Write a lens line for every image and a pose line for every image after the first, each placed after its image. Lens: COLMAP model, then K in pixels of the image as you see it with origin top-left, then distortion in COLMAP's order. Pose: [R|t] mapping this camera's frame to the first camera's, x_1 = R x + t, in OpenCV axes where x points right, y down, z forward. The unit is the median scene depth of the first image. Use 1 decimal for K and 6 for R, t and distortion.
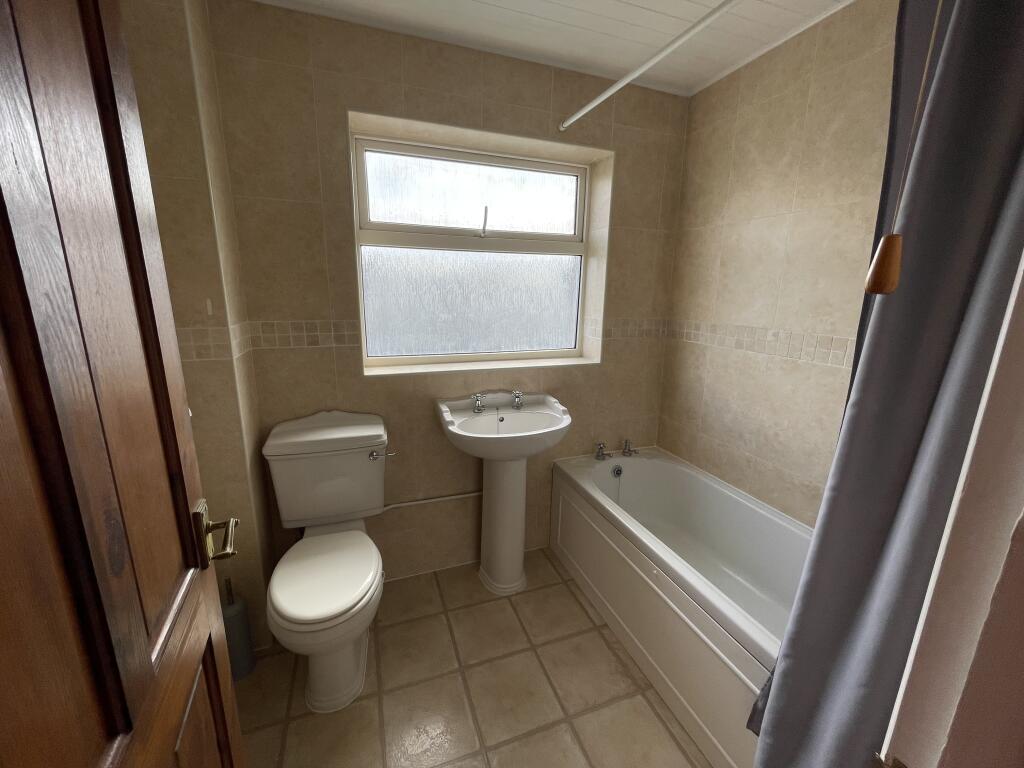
lens RADIAL K [[412.3, 0, 509.5], [0, 412.3, 381.3], [0, 0, 1]] dist [-0.004134, 0.000083]
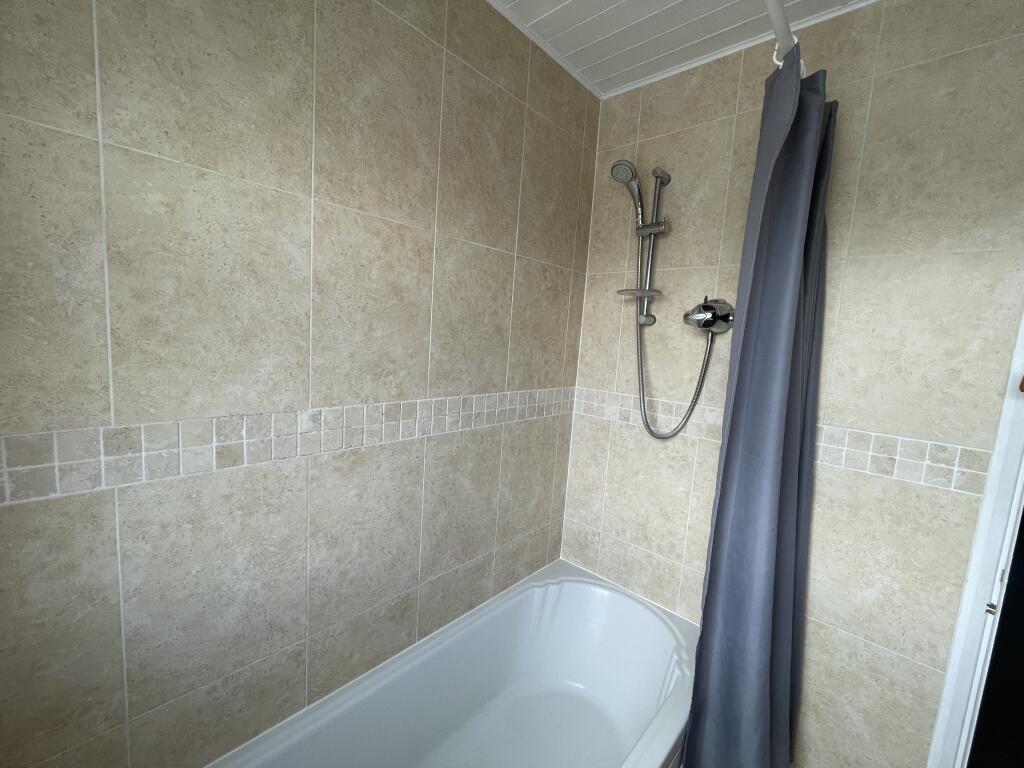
lens RADIAL K [[412.3, 0, 509.5], [0, 412.3, 381.3], [0, 0, 1]] dist [-0.004134, 0.000083]
pose [[-0.454672, -0.148616, 0.878172, 0.047840], [0.124132, 0.965784, 0.227712, -0.244759], [-0.881966, 0.212544, -0.420666, 0.956639]]
